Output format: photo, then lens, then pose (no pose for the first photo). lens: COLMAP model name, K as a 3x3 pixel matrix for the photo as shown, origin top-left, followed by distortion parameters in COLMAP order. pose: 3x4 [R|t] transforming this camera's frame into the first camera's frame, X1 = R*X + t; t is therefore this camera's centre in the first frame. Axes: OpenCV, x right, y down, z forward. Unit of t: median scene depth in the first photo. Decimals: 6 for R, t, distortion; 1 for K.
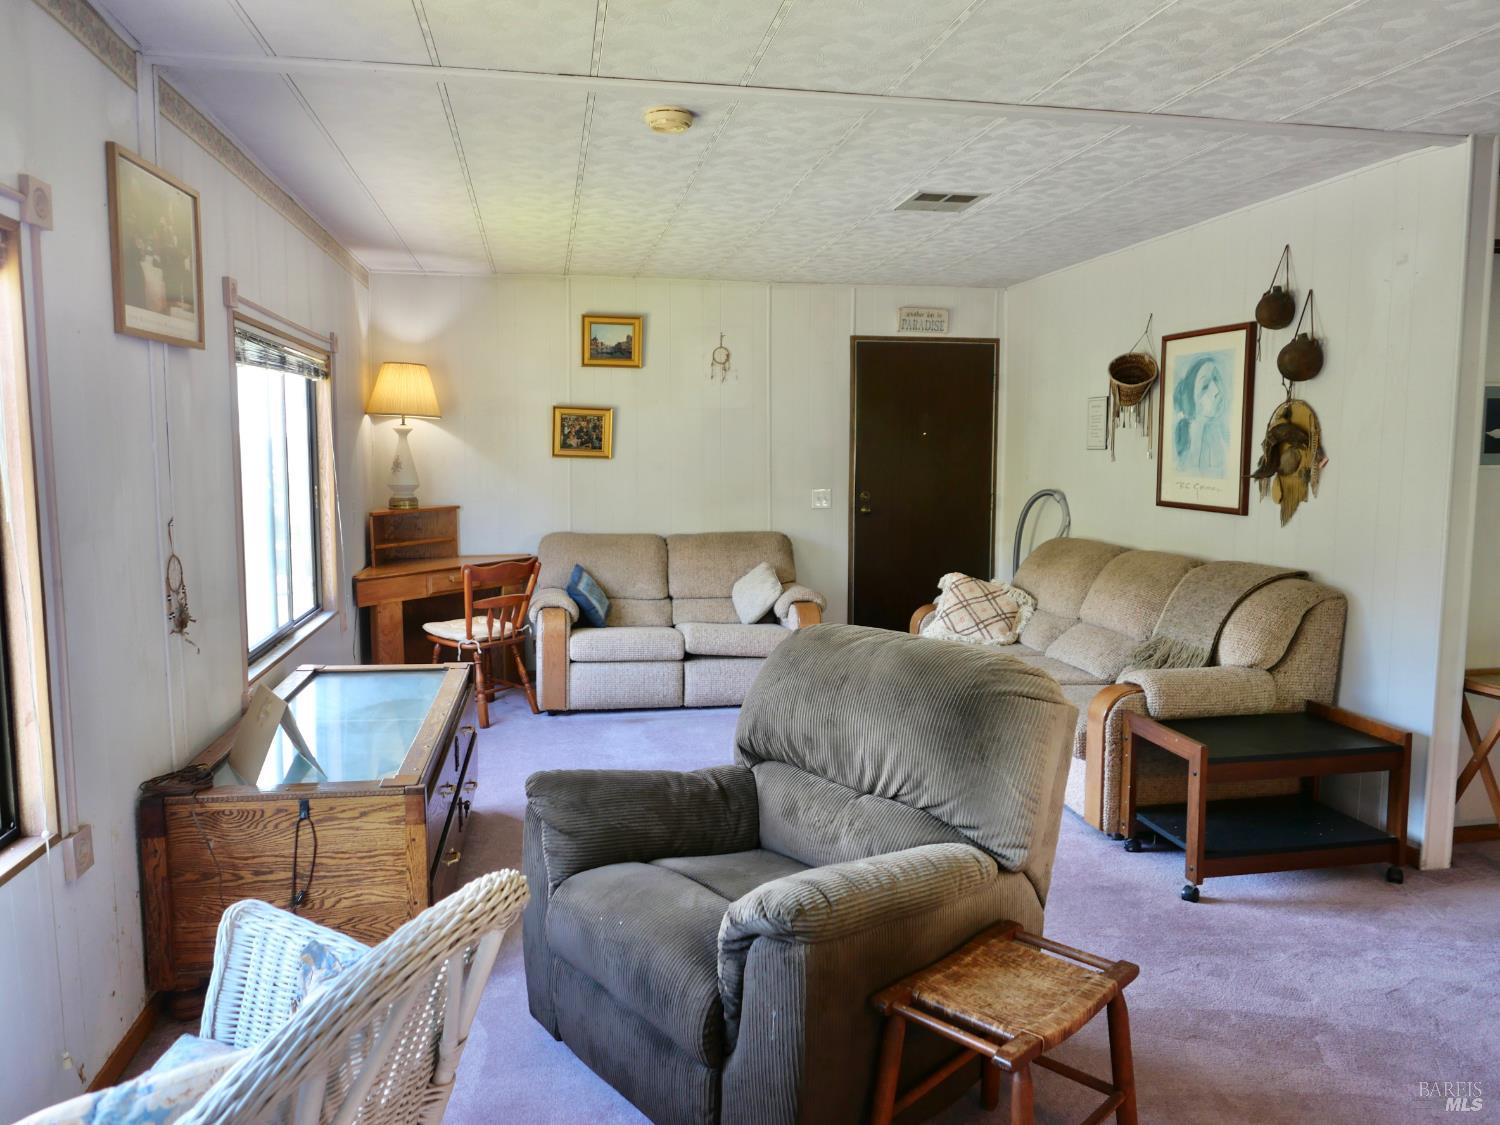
lens RADIAL K [[1086.5, 0, 750.6], [0, 1086.5, 561.7], [0, 0, 1]] dist [-0.009201, -0.003390]
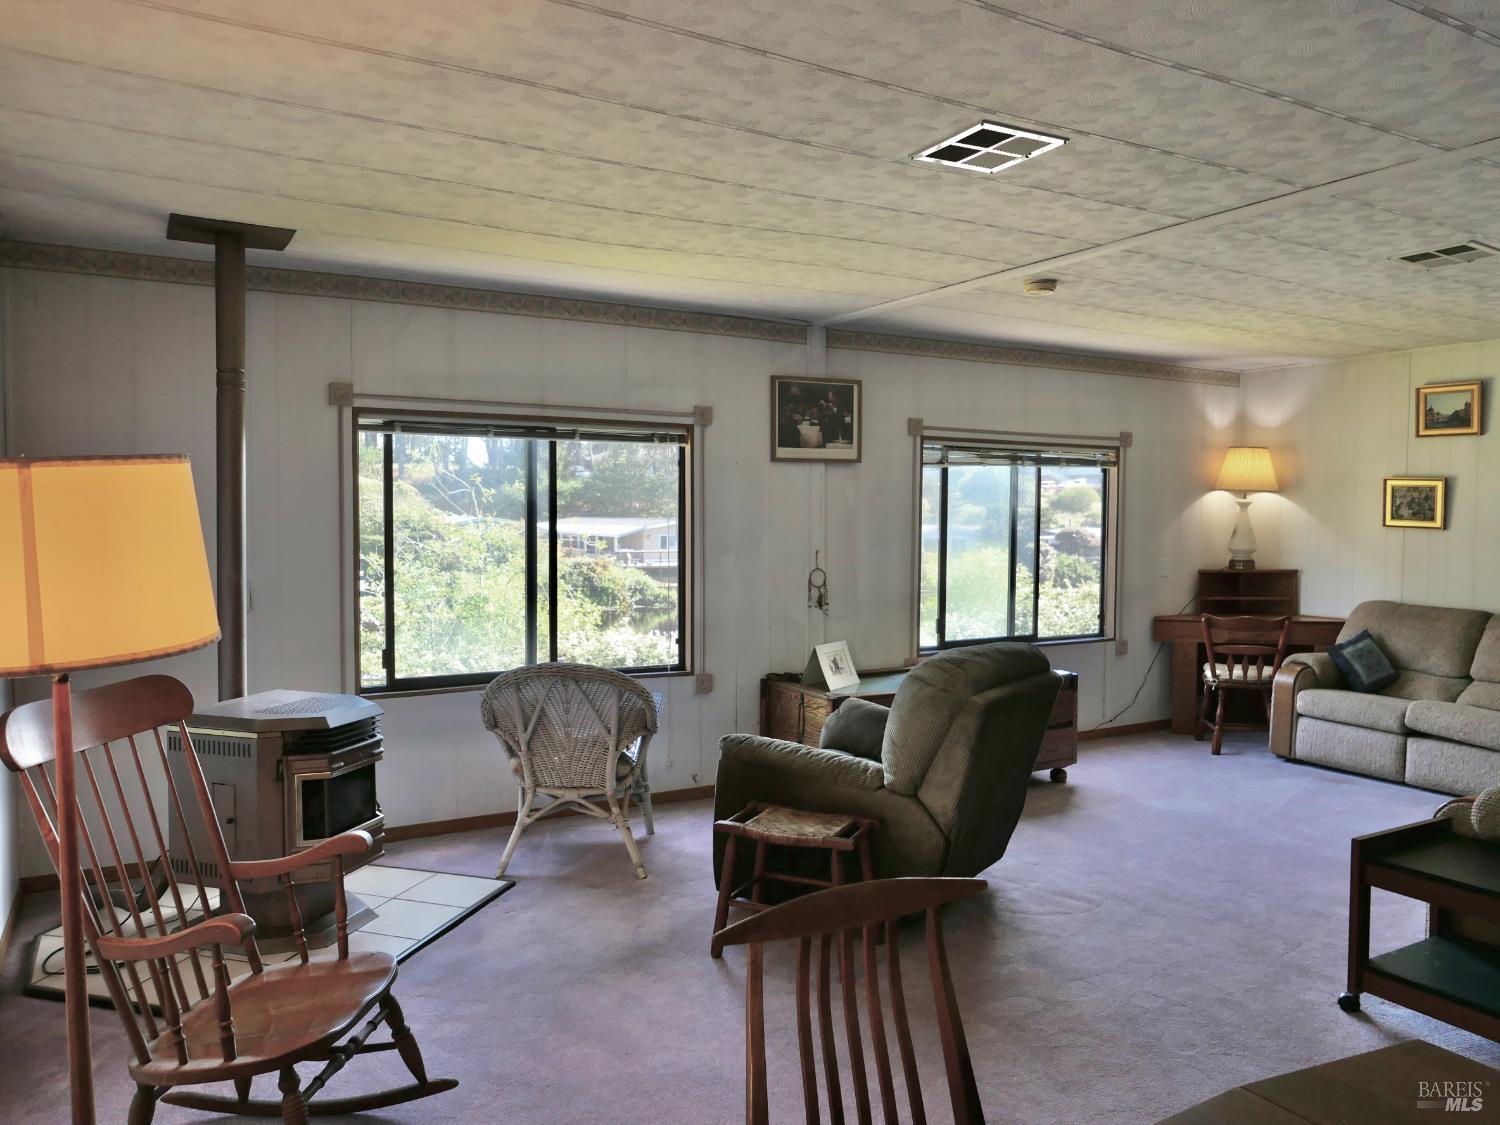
lens RADIAL K [[1086.5, 0, 750.8], [0, 1086.5, 562.3], [0, 0, 1]] dist [-0.009201, -0.003390]
pose [[0.329770, 0.039692, -0.943227, 0.610256], [-0.102479, 0.994717, 0.006030, -0.008375], [0.938483, 0.094673, 0.332095, 0.104817]]
